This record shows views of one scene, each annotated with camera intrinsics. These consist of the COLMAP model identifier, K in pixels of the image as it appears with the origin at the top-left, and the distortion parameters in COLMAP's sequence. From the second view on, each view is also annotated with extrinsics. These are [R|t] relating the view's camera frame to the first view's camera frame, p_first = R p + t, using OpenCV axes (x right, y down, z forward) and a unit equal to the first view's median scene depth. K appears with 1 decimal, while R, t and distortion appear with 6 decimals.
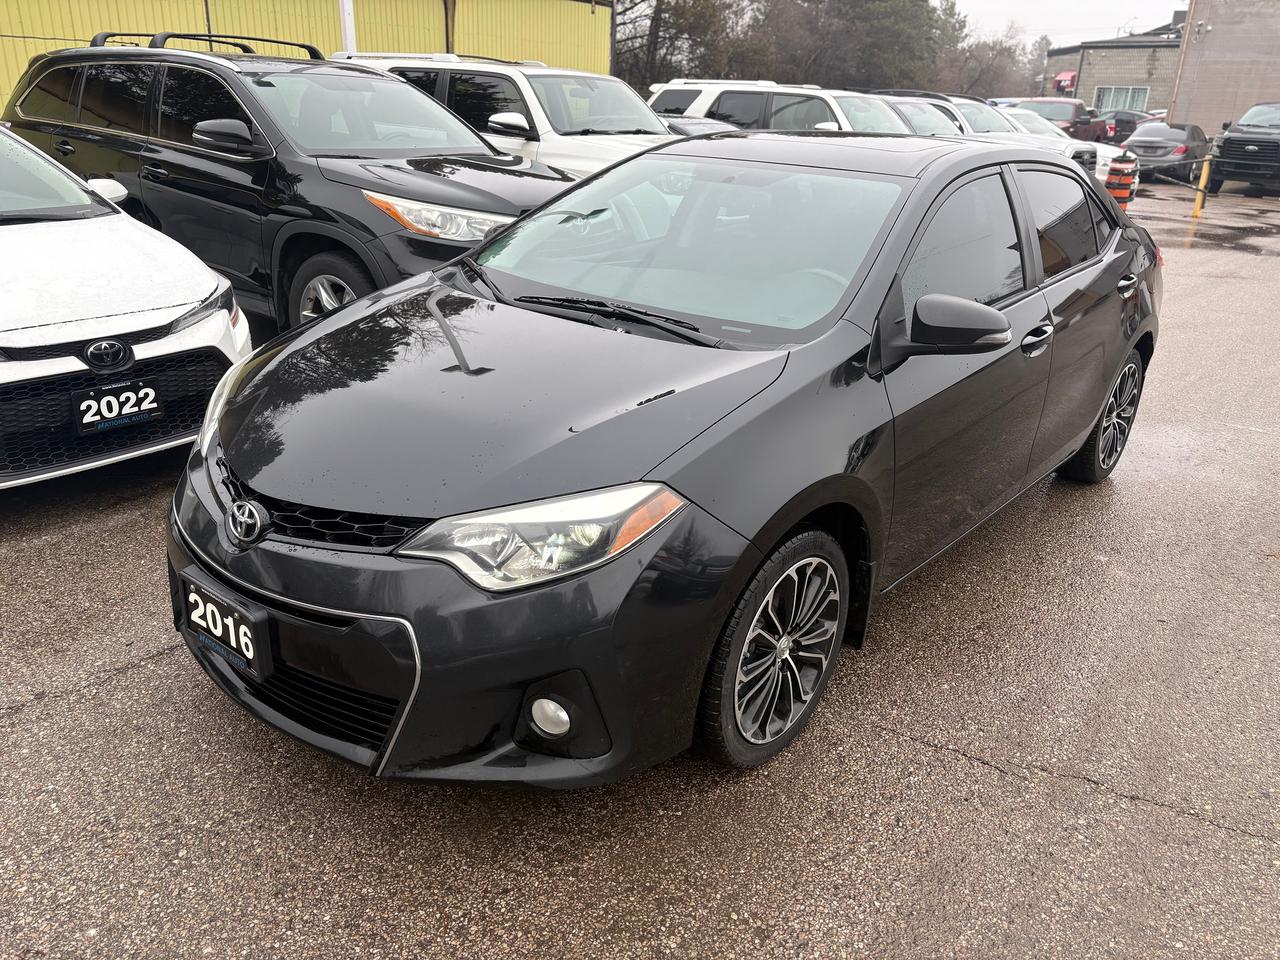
lens RADIAL K [[955.6, 0, 640.0], [0, 955.6, 480.0], [0, 0, 1]] dist [0.000159, 0.001520]
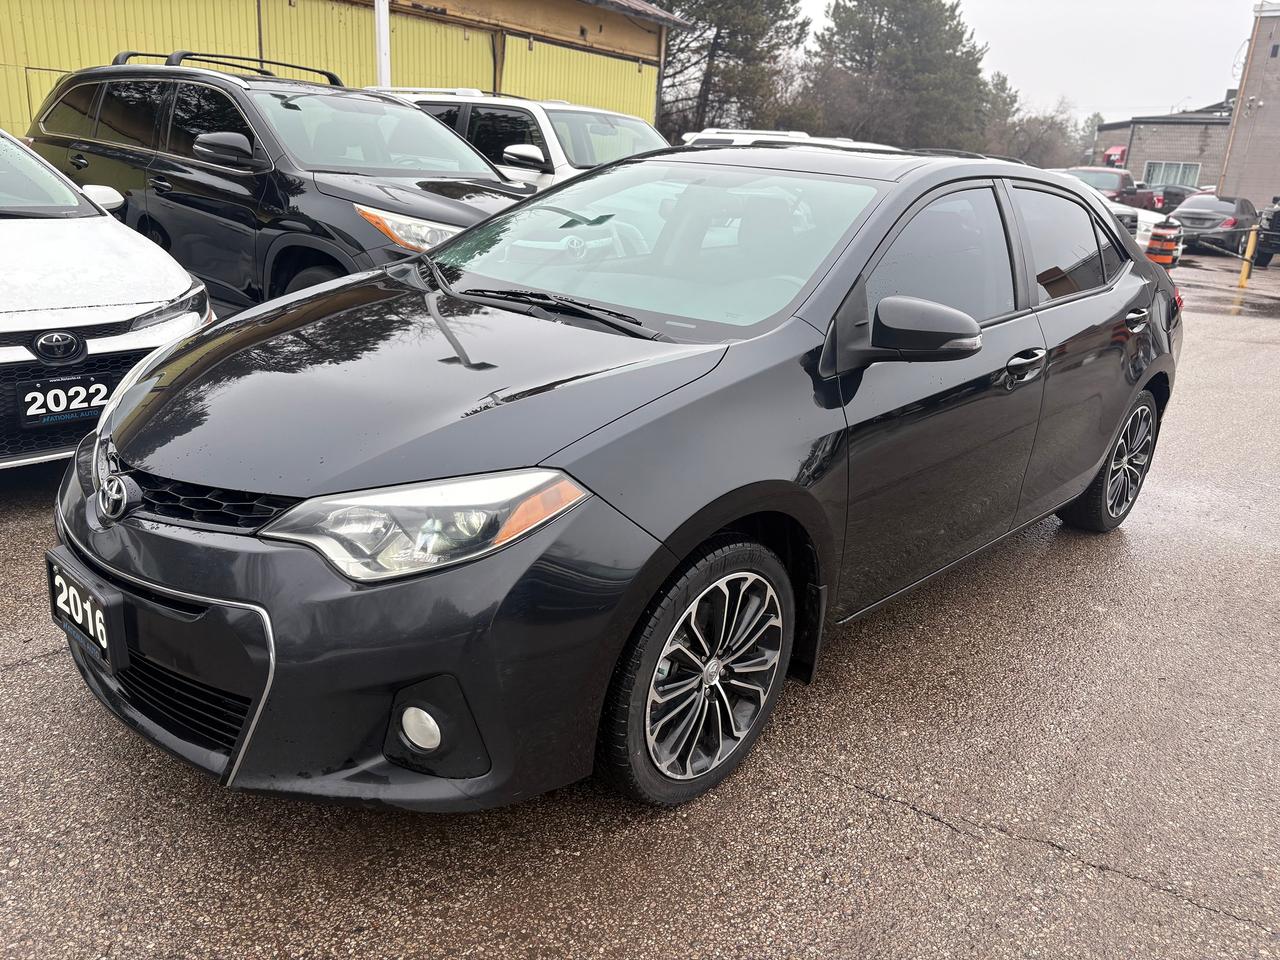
lens RADIAL K [[963.3, 0, 640.0], [0, 963.3, 480.0], [0, 0, 1]] dist [0.002878, -0.004546]
pose [[0.998236, 0.045022, -0.038704, 0.094775], [-0.047315, 0.997044, -0.060533, 0.044788], [0.035864, 0.062258, 0.997416, 0.074560]]
